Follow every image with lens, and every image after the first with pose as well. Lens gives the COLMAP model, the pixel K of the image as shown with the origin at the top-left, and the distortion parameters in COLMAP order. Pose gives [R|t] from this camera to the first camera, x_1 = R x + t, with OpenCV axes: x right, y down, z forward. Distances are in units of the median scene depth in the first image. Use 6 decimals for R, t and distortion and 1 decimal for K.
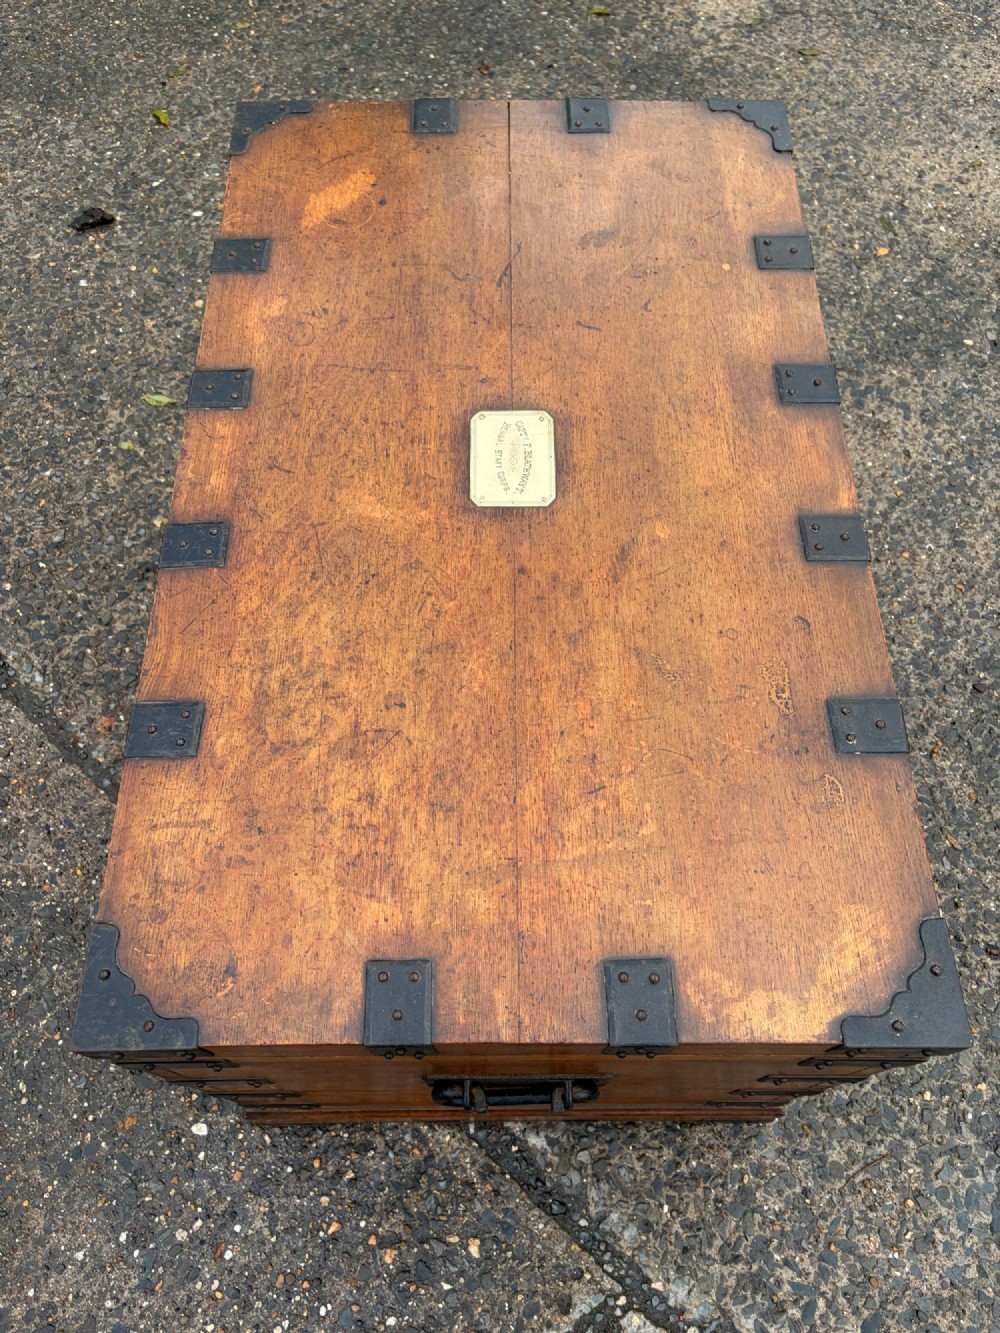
lens RADIAL K [[1012.6, 0, 502.0], [0, 1012.6, 666.7], [0, 0, 1]] dist [0.059712, -0.082828]
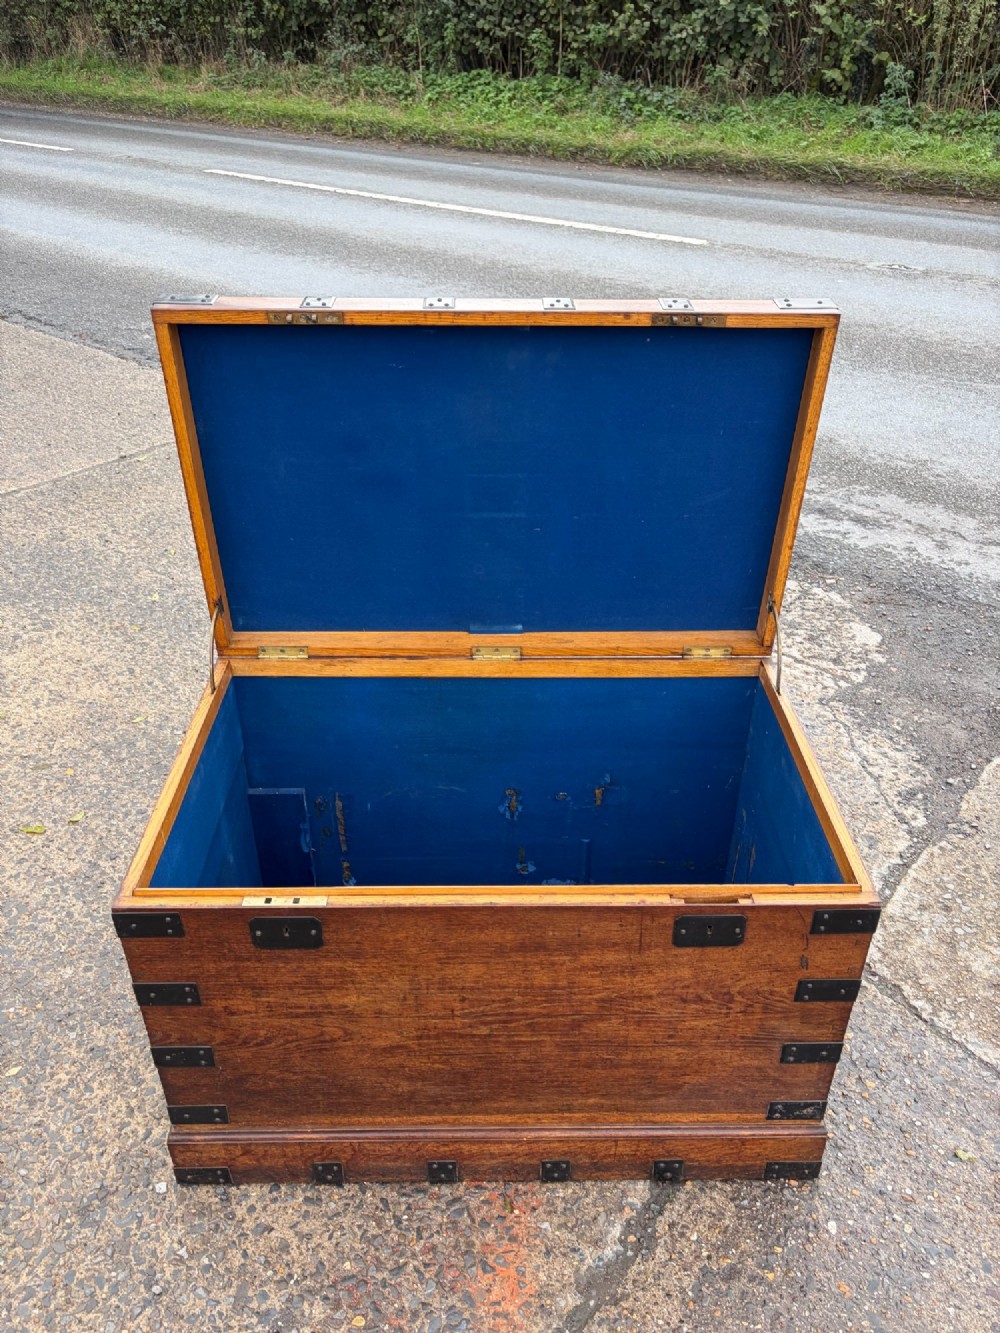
lens RADIAL K [[998.6, 0, 500.0], [0, 998.6, 666.5], [0, 0, 1]] dist [0.056296, -0.072486]
pose [[-0.008434, -0.539542, 0.841916, -0.773252], [0.886962, 0.384759, 0.255458, -0.383627], [-0.461765, 0.748902, 0.475309, 0.084401]]
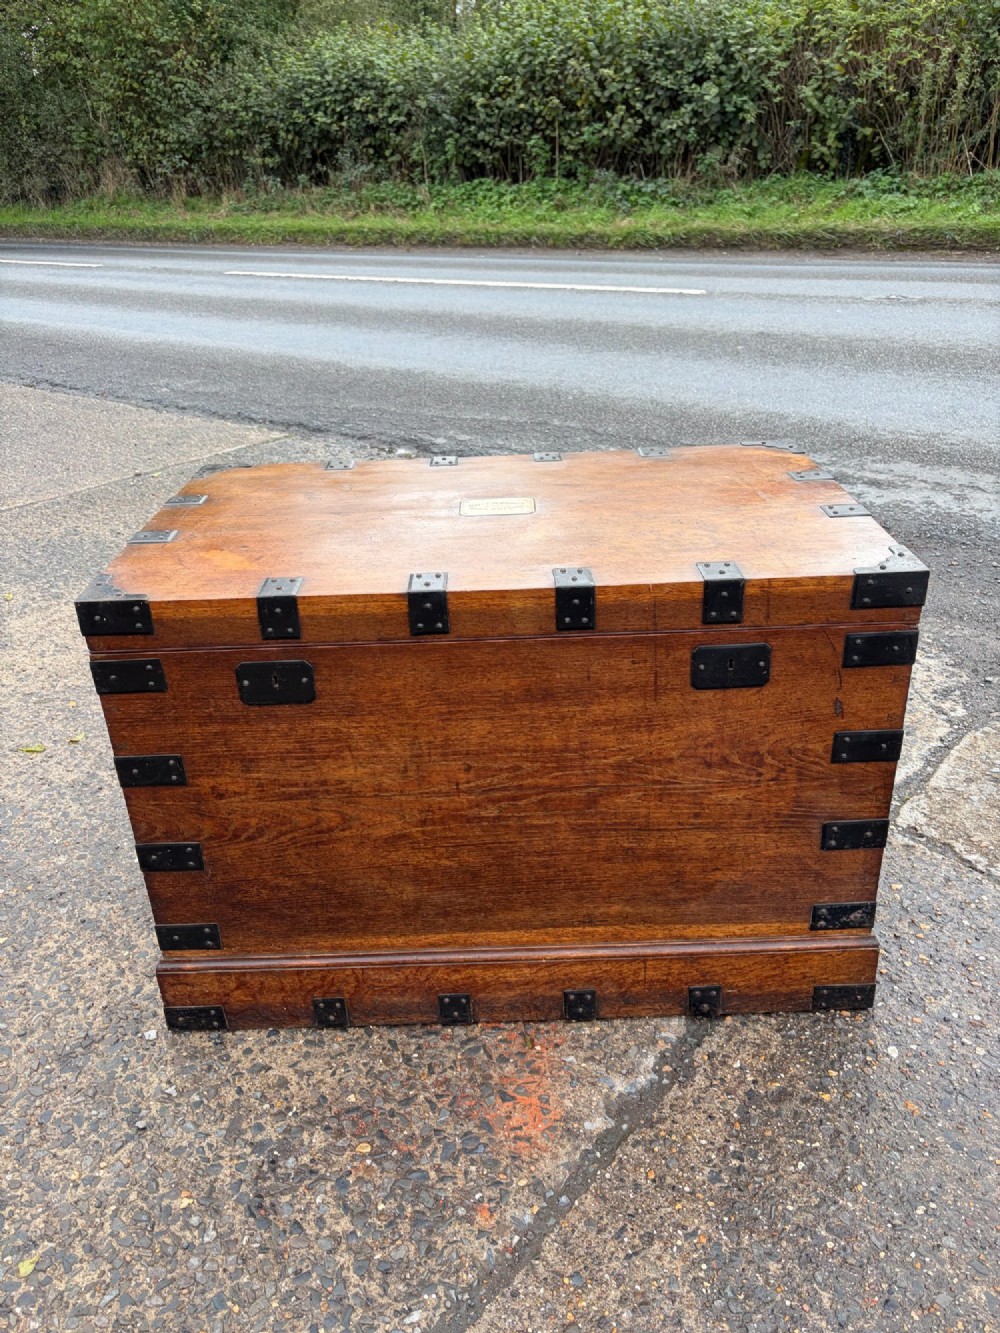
lens RADIAL K [[1005.1, 0, 487.8], [0, 1005.1, 664.0], [0, 0, 1]] dist [0.010861, 0.006420]
pose [[0.004536, -0.441111, 0.897441, -0.882084], [0.908403, 0.377019, 0.180722, -0.239003], [-0.418071, 0.814418, 0.402417, 0.333240]]
